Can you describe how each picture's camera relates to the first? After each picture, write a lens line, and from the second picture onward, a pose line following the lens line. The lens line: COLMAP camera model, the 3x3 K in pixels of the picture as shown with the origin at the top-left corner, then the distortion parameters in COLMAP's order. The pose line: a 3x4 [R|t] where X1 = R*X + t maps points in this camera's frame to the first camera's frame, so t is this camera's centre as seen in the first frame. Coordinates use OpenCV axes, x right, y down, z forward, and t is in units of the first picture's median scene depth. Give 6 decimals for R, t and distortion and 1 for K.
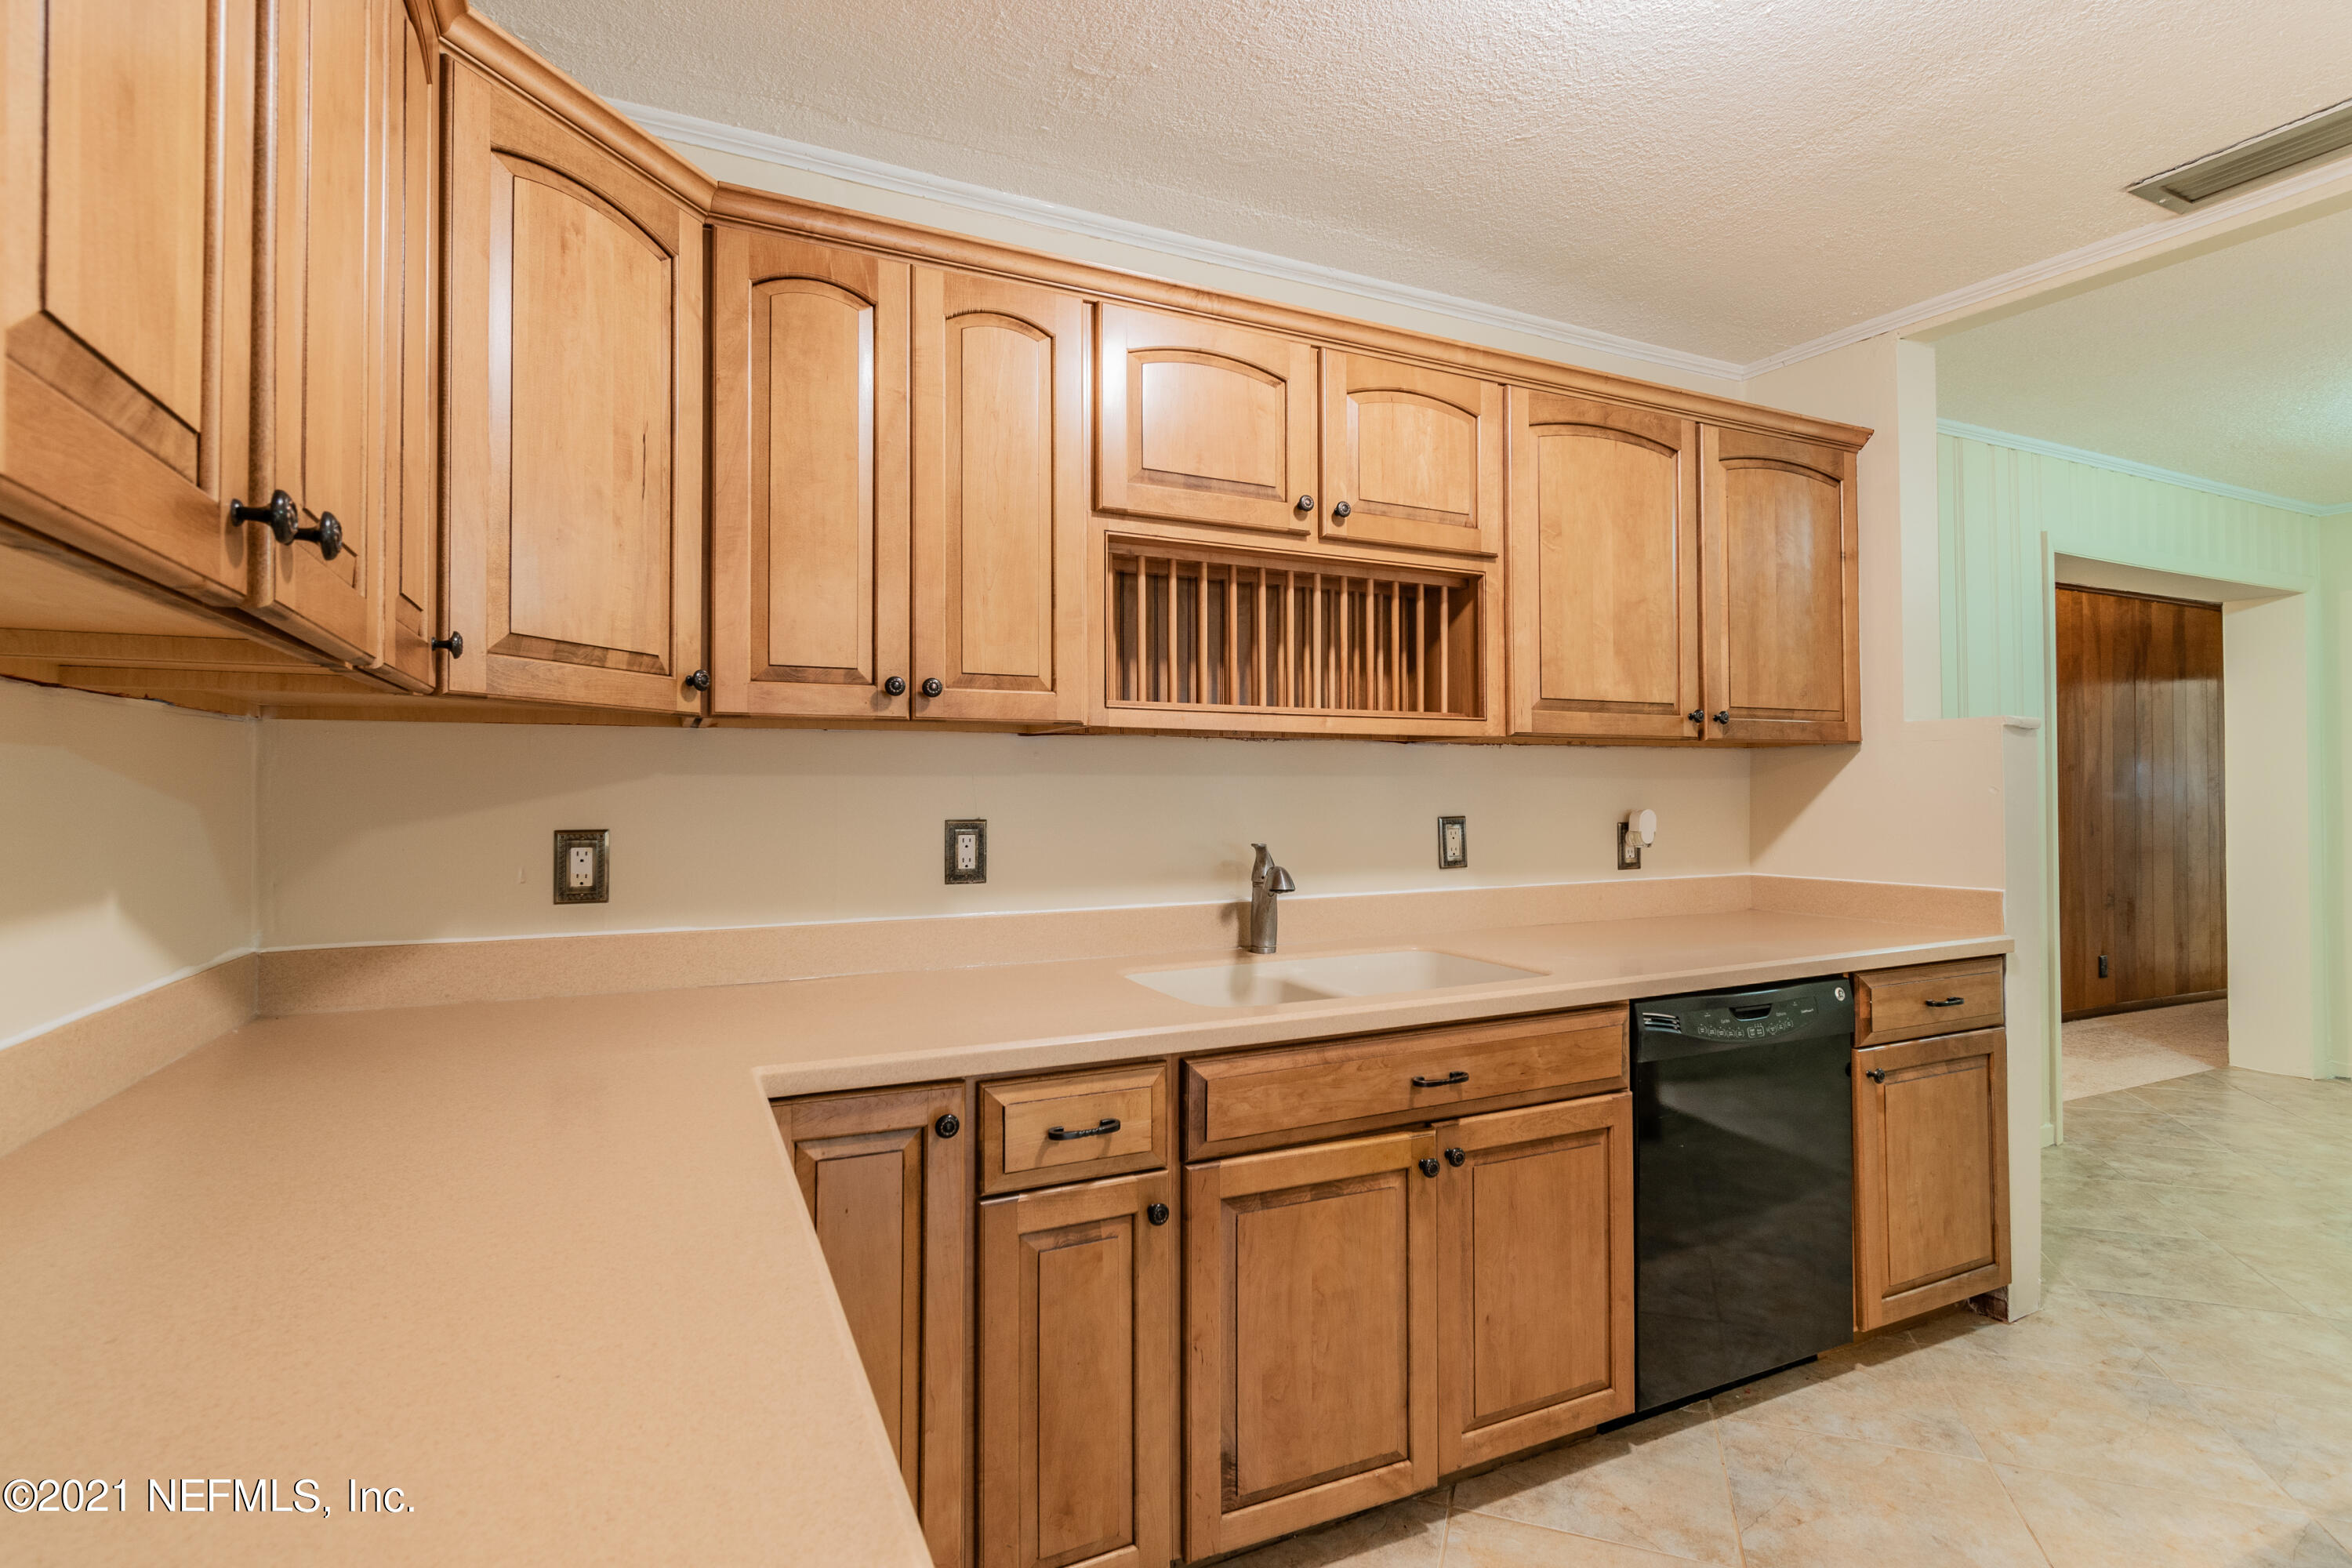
lens RADIAL K [[1063.2, 0, 1159.0], [0, 1063.2, 774.0], [0, 0, 1]] dist [0.002062, -0.002709]
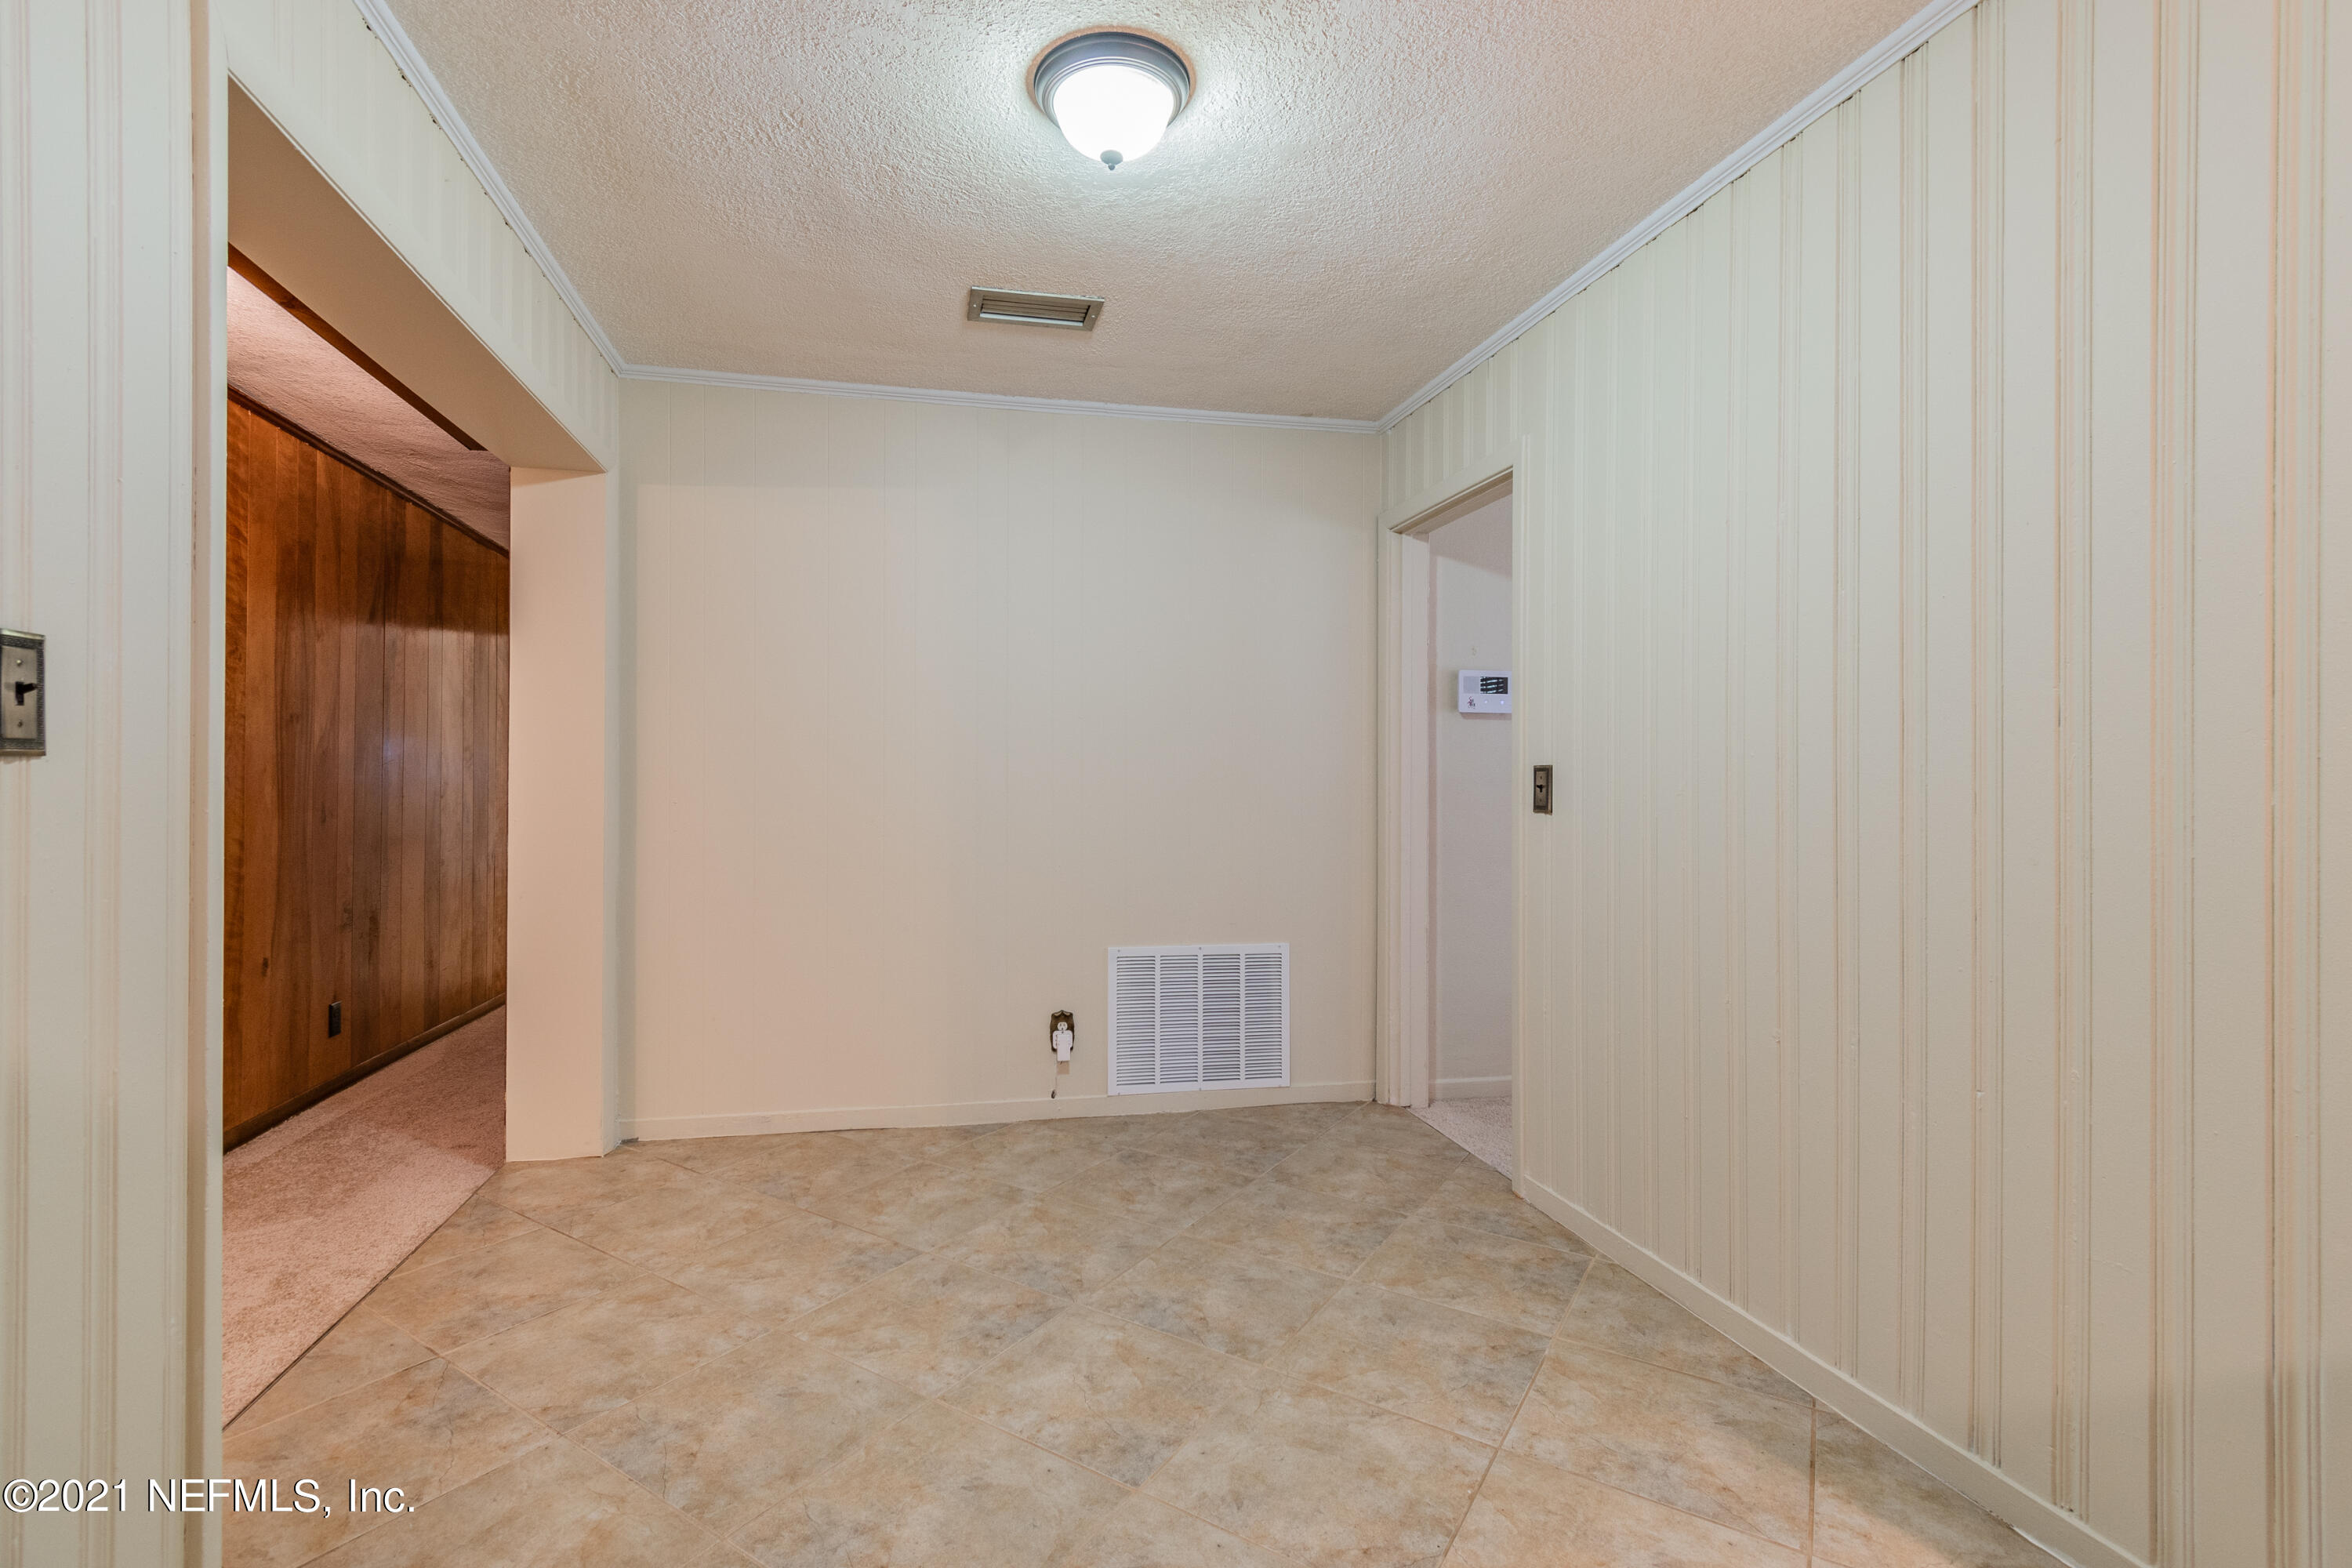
lens RADIAL K [[1063.2, 0, 1107.8], [0, 1063.2, 788.7], [0, 0, 1]] dist [0.002062, -0.002709]
pose [[0.221653, 0.001010, 0.975125, 0.987708], [-0.022787, 0.999732, 0.004144, 0.064594], [-0.974859, -0.023138, 0.221617, 1.095984]]
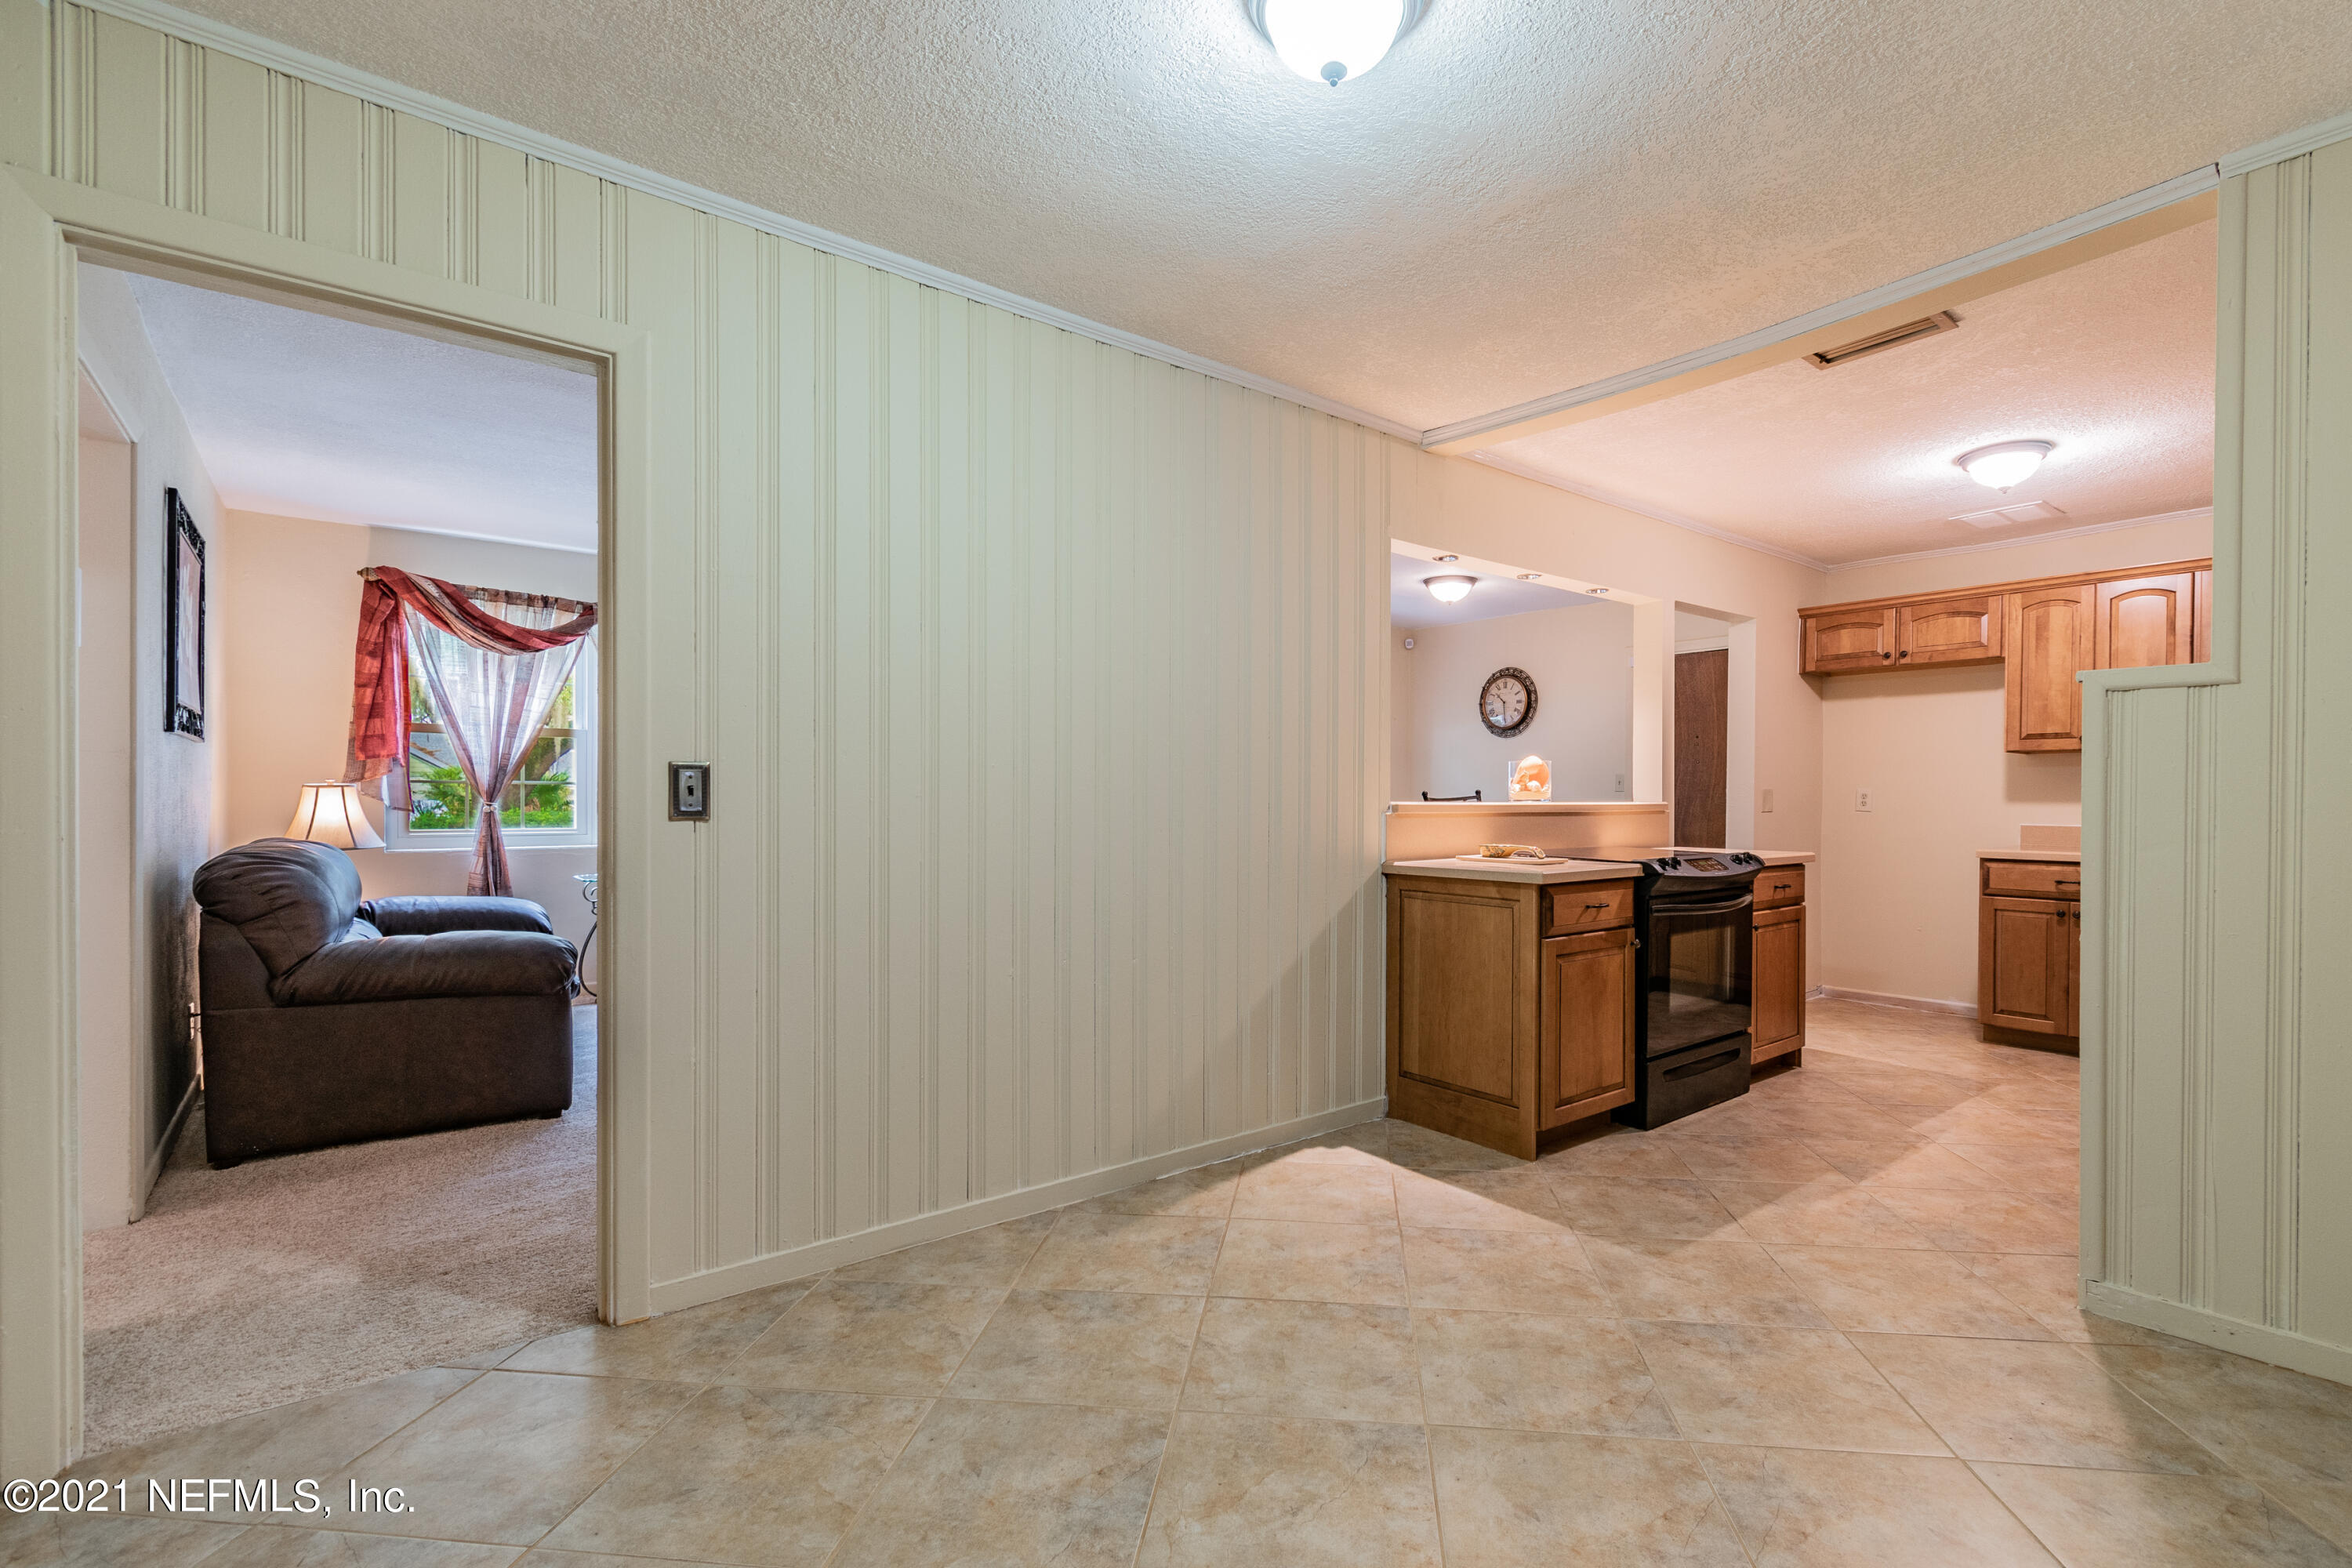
lens RADIAL K [[1063.2, 0, 1234.3], [0, 1063.2, 814.0], [0, 0, 1]] dist [0.002062, -0.002709]
pose [[-0.963020, 0.004336, -0.269396, 2.192858], [0.004298, 0.999990, 0.000732, 0.082634], [0.269397, -0.000453, -0.963029, 2.076007]]
